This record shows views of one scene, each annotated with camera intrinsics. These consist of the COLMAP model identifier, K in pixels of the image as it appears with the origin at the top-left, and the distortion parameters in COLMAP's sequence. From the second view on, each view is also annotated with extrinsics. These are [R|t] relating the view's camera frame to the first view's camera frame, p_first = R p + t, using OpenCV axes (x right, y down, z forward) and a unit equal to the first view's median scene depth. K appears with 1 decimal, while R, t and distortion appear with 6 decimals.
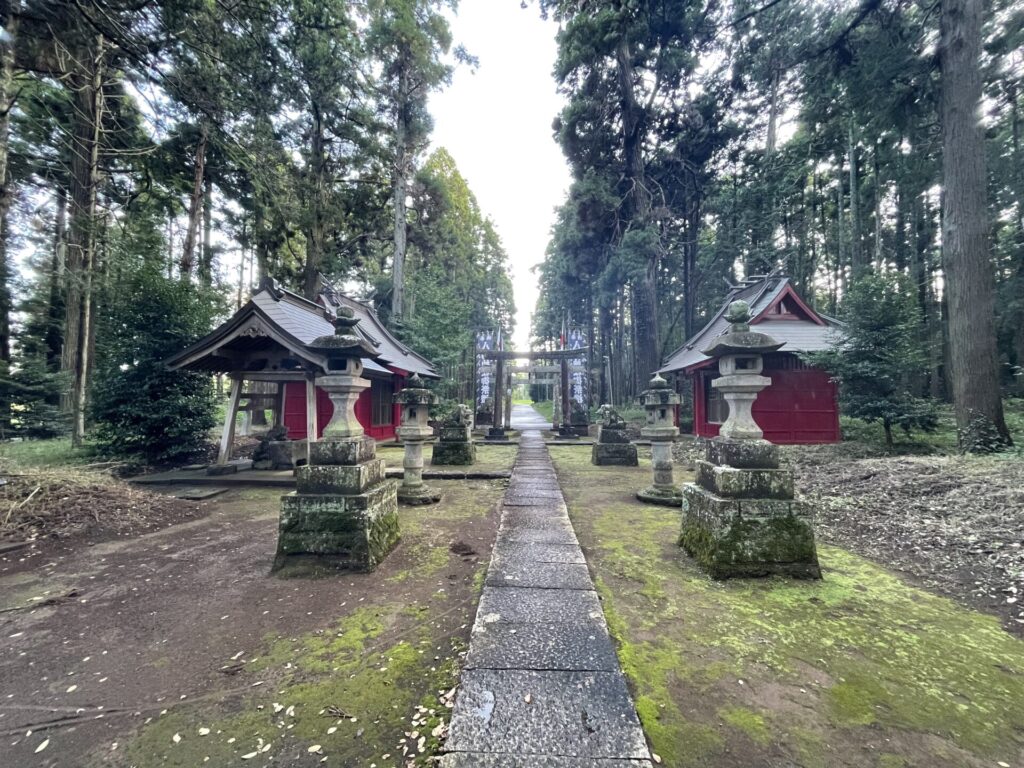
lens RADIAL K [[414.3, 0, 512.0], [0, 414.3, 386.0], [0, 0, 1]] dist [0.000194, 0.000015]
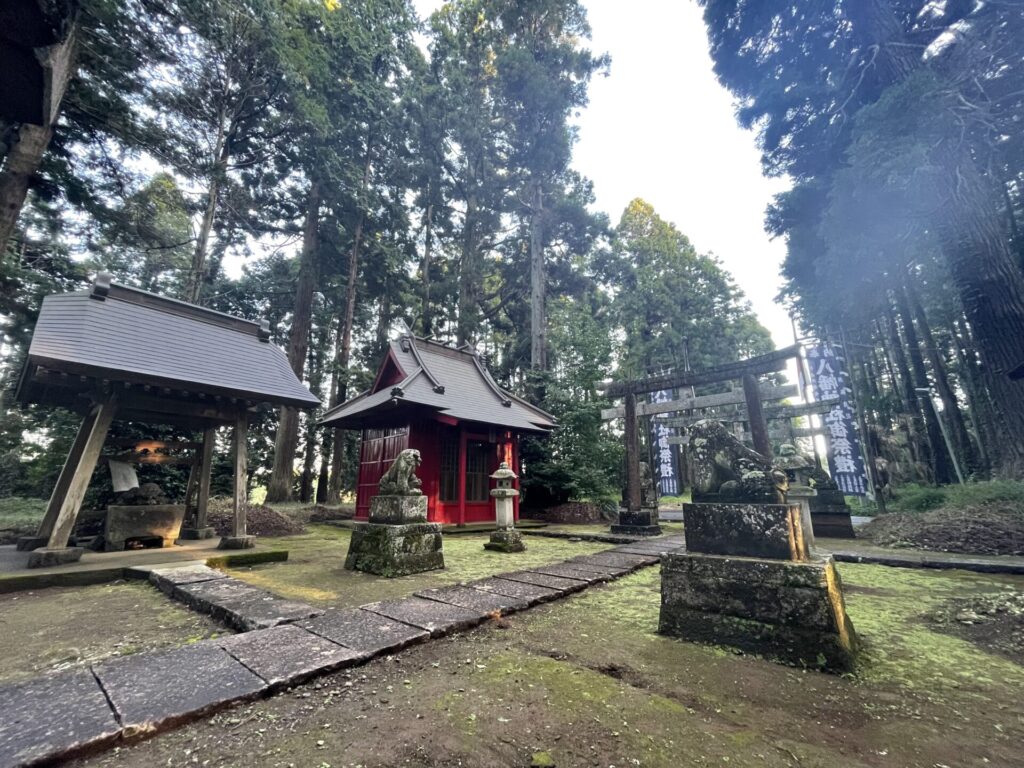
lens RADIAL K [[414.3, 0, 512.0], [0, 414.3, 386.0], [0, 0, 1]] dist [0.000194, 0.000015]
pose [[0.800754, -0.147864, -0.580457, 0.217743], [0.021732, 0.975586, -0.218539, 0.061949], [0.598600, 0.162381, 0.784418, 0.489382]]
